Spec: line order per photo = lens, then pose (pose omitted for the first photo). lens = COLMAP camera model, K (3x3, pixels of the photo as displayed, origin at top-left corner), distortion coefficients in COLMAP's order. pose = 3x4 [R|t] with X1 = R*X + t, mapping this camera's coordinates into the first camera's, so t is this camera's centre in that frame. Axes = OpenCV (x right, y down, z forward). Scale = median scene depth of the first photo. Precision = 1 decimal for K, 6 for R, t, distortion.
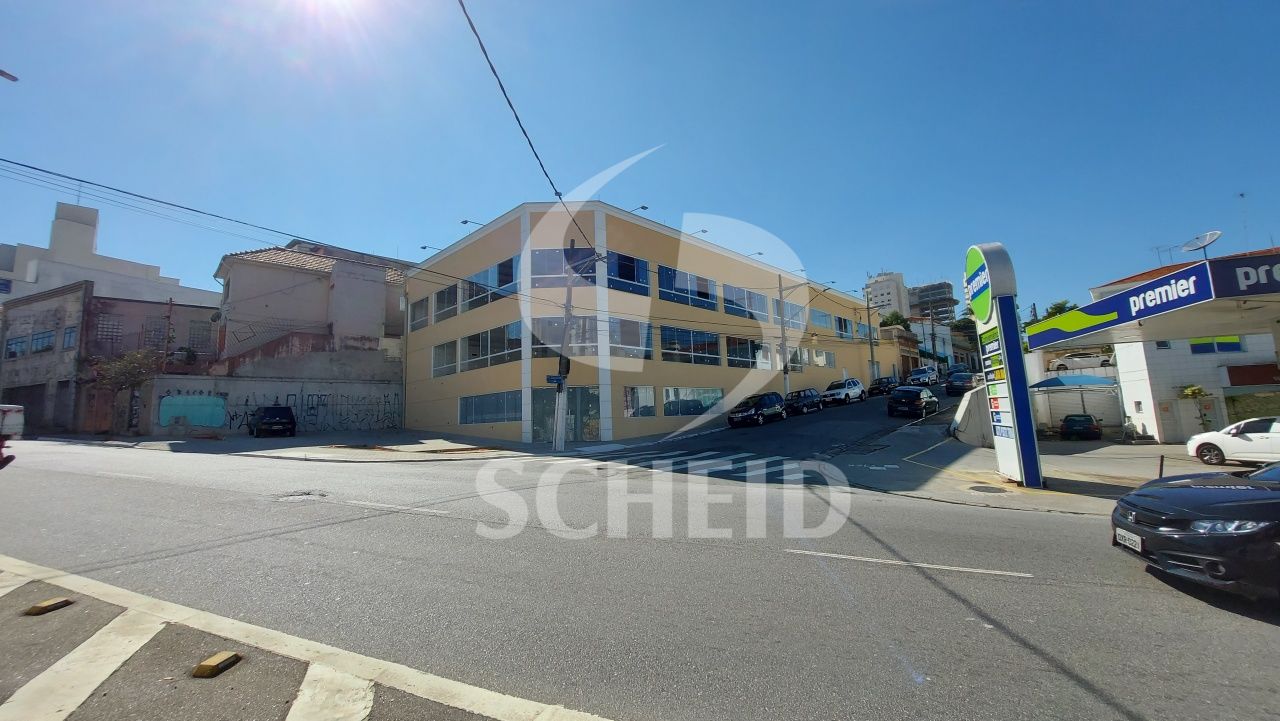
lens RADIAL K [[497.0, 0, 642.5], [0, 497.0, 353.6], [0, 0, 1]] dist [-0.000919, -0.000352]
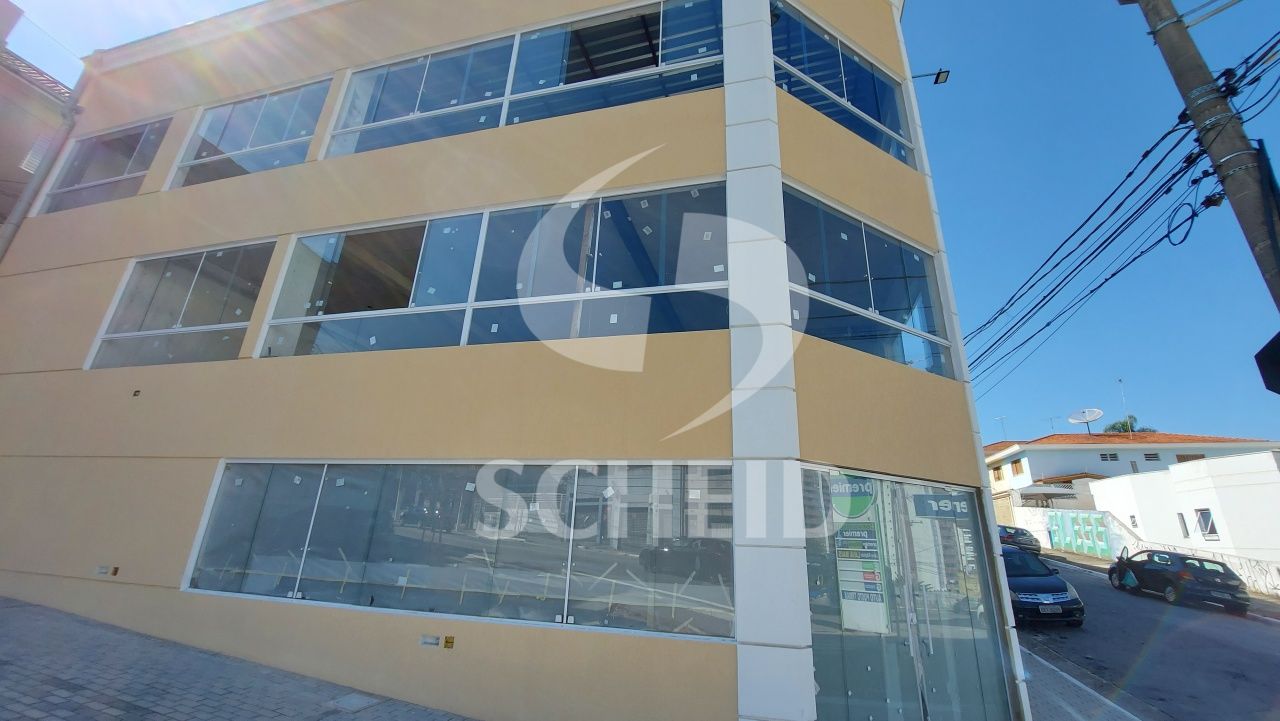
lens RADIAL K [[497.0, 0, 642.5], [0, 497.0, 353.6], [0, 0, 1]] dist [-0.000919, -0.000352]
pose [[0.878918, 0.233699, 0.415799, -0.387961], [-0.140552, 0.959934, -0.242430, 0.087695], [-0.455795, 0.154635, 0.876550, 0.887065]]
